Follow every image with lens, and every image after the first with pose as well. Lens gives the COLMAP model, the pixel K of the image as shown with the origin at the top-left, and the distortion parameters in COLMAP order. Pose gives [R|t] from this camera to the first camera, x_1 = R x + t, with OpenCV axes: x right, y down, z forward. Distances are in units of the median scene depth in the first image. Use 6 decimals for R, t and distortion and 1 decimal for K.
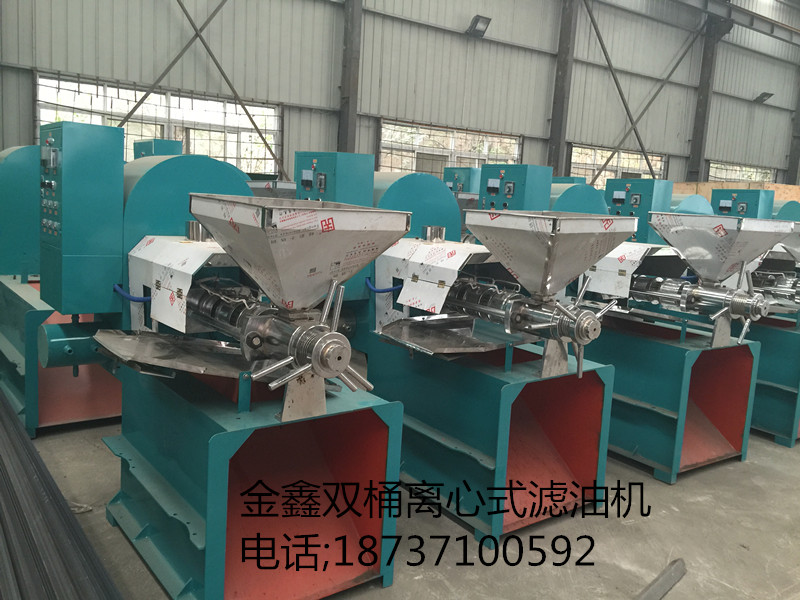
lens RADIAL K [[686.4, 0, 400.0], [0, 686.4, 300.0], [0, 0, 1]] dist [0.085534, -0.161858]
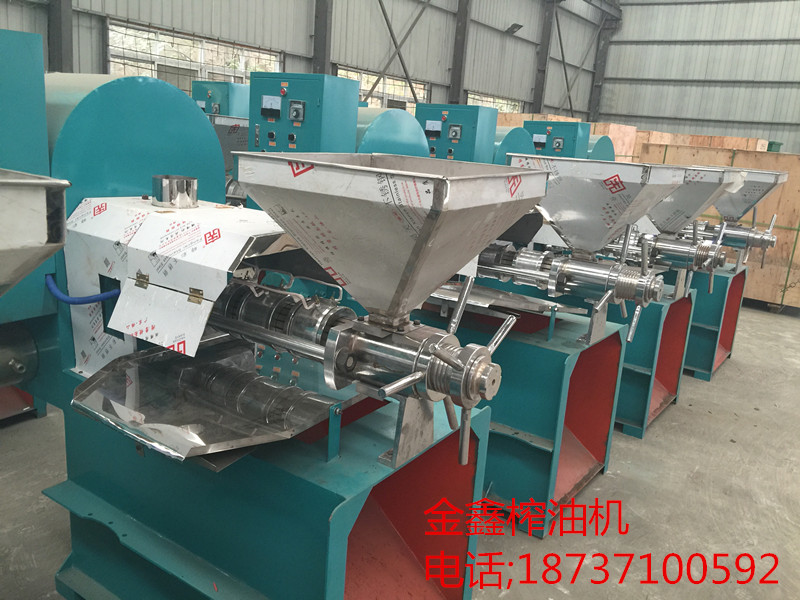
lens RADIAL K [[686.4, 0, 400.0], [0, 686.4, 300.0], [0, 0, 1]] dist [0.085534, -0.161858]
pose [[0.942385, -0.061908, 0.328751, 0.014575], [0.027761, 0.993810, 0.107568, -0.030353], [-0.333376, -0.092244, 0.938271, 0.195235]]
